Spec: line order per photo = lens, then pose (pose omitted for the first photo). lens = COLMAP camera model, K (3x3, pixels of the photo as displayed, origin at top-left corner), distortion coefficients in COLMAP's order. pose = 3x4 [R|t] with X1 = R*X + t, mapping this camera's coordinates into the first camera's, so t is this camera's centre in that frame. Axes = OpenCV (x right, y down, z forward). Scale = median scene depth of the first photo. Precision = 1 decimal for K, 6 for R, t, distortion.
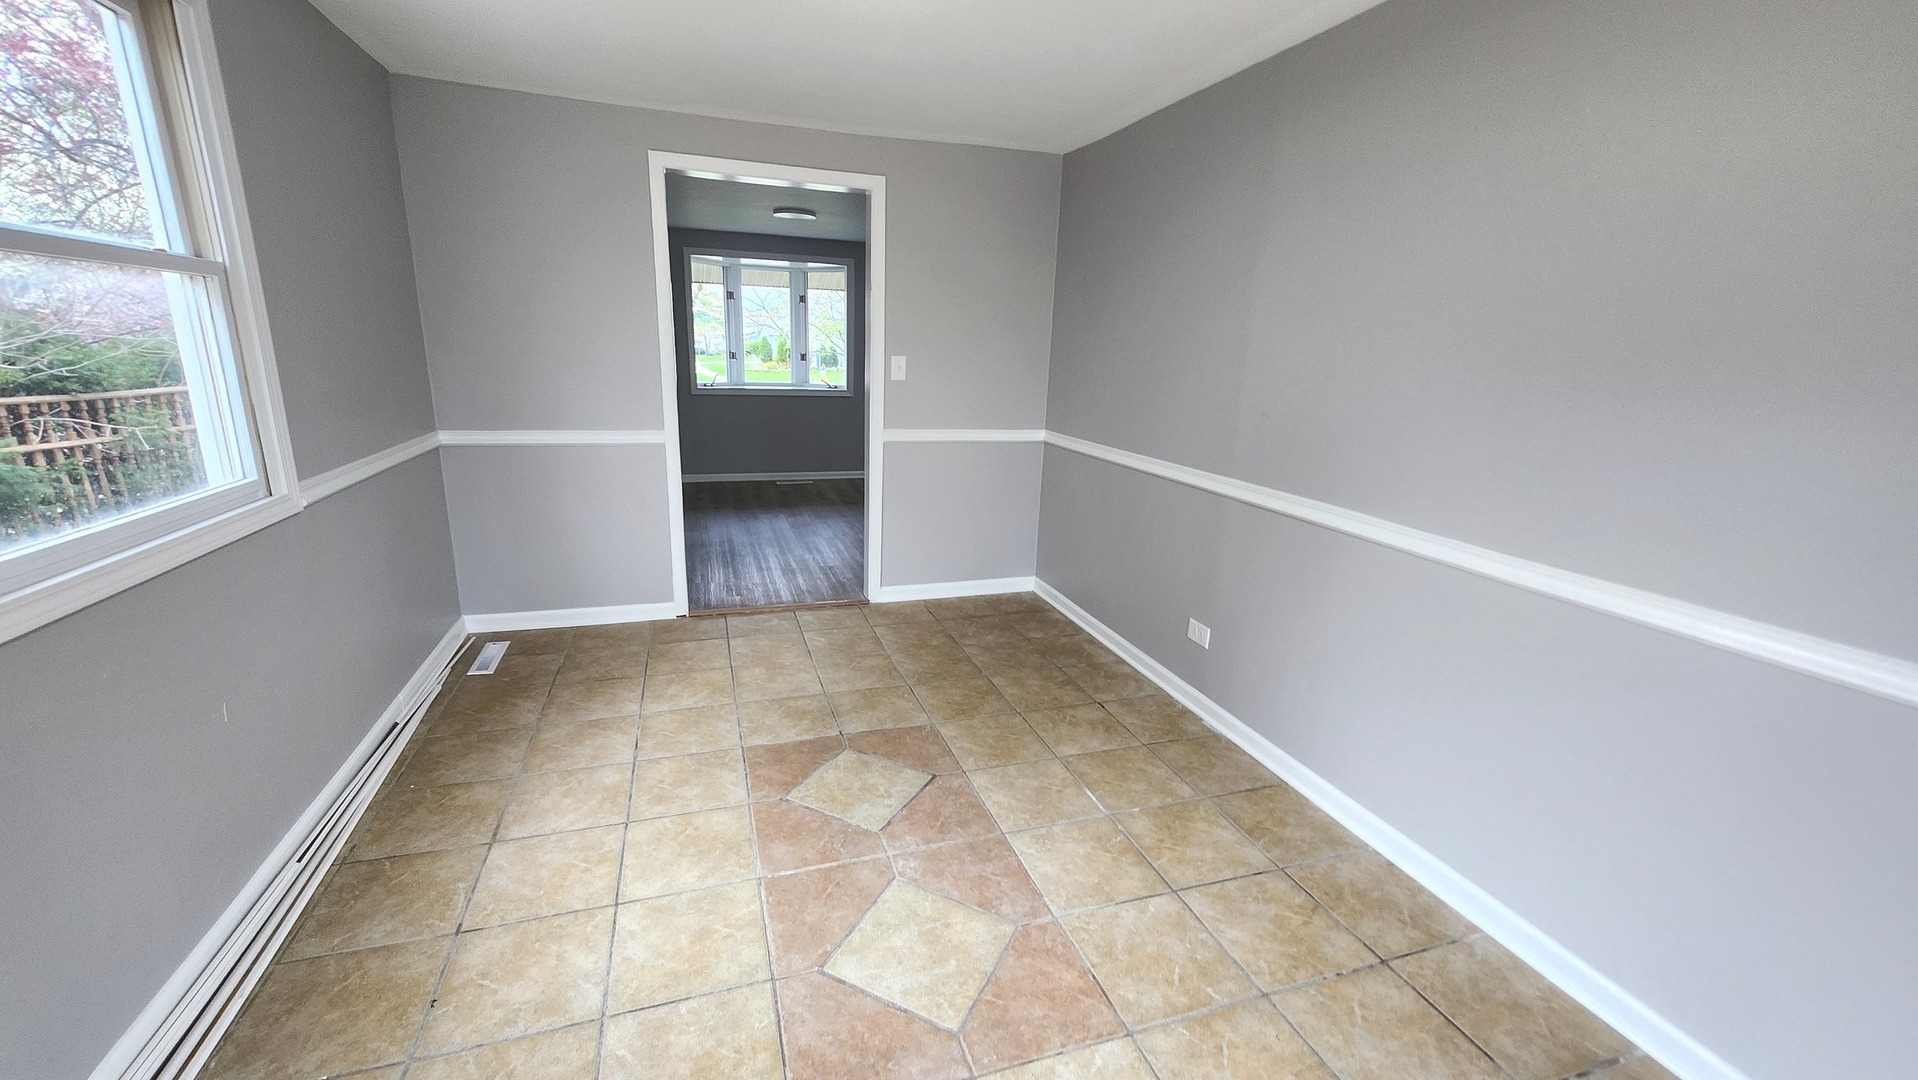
lens RADIAL K [[745.1, 0, 959.1], [0, 745.1, 535.2], [0, 0, 1]] dist [-0.000738, -0.000084]
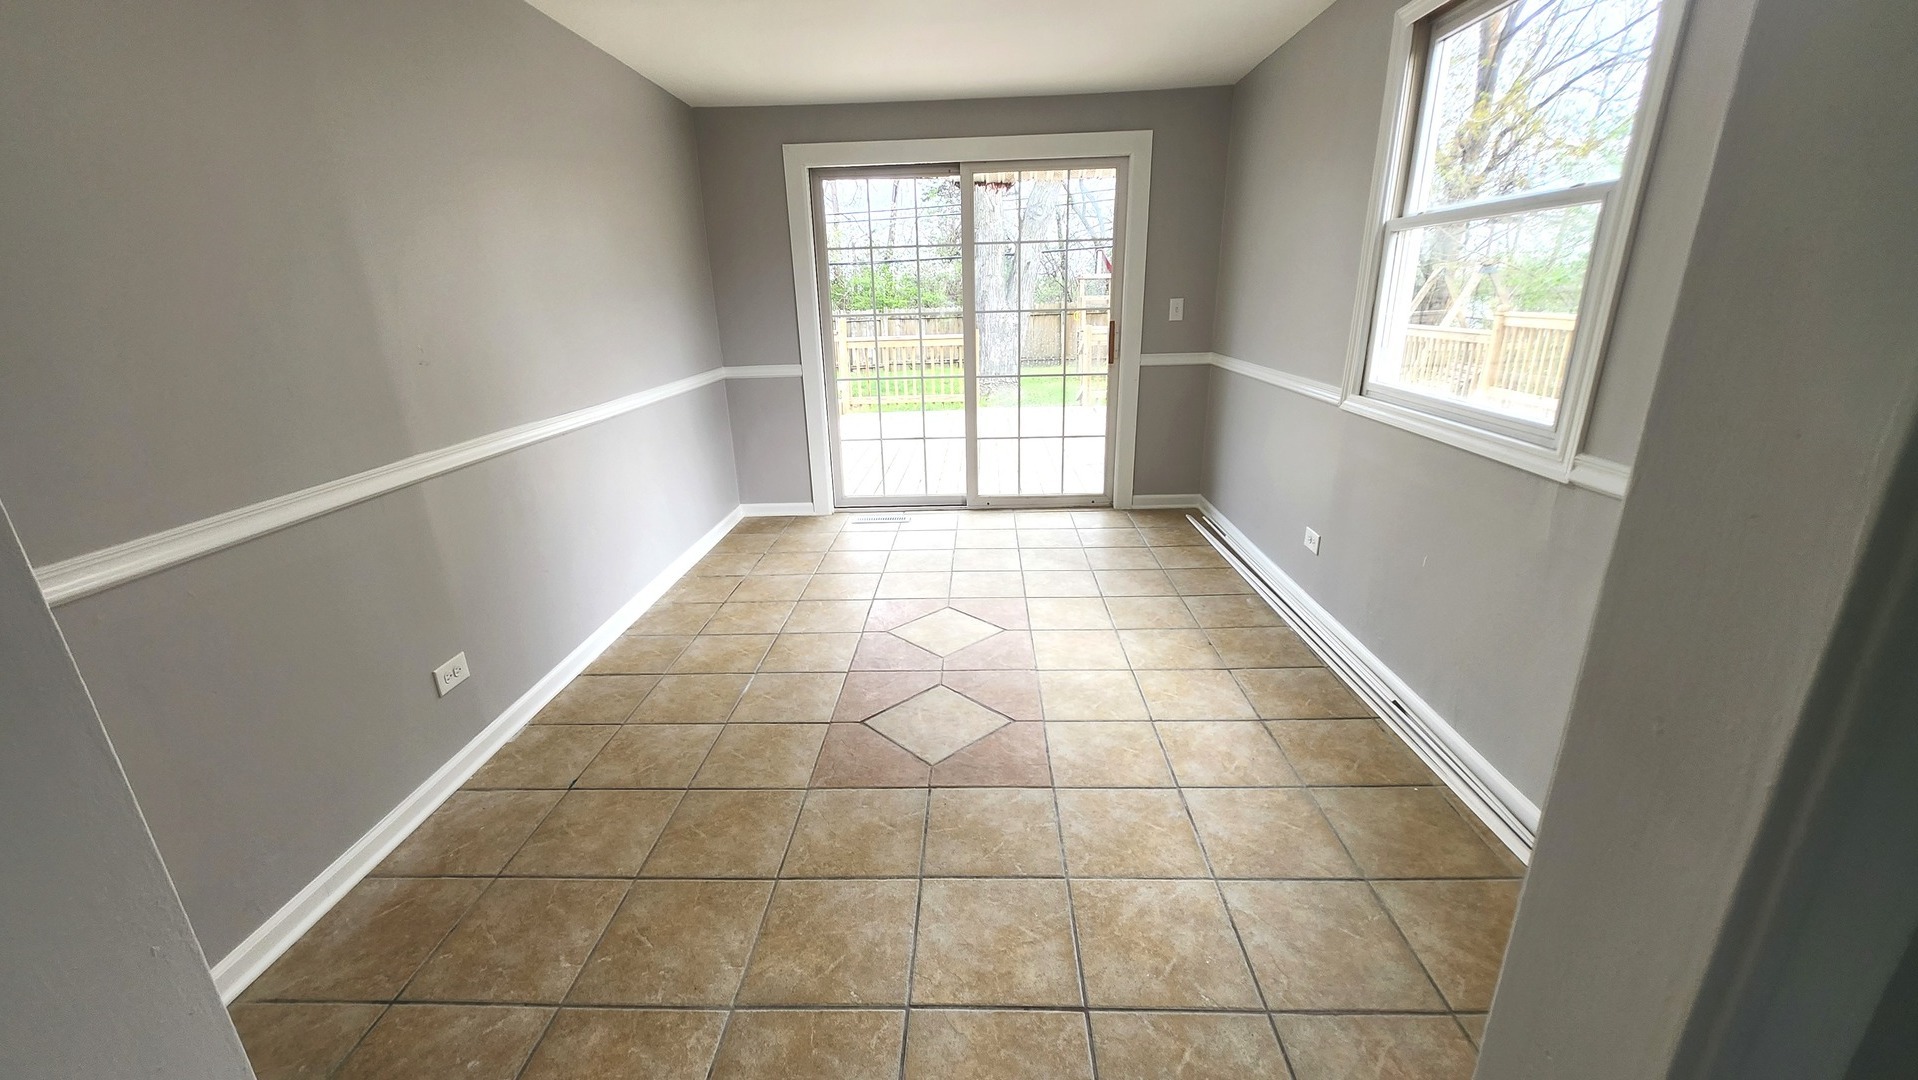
lens RADIAL K [[745.1, 0, 959.4], [0, 745.1, 541.1], [0, 0, 1]] dist [-0.000738, -0.000084]
pose [[-0.934147, -0.120422, 0.335958, -0.399371], [0.084869, 0.839394, 0.536857, -0.347281], [-0.346650, 0.530016, -0.773897, 1.393483]]
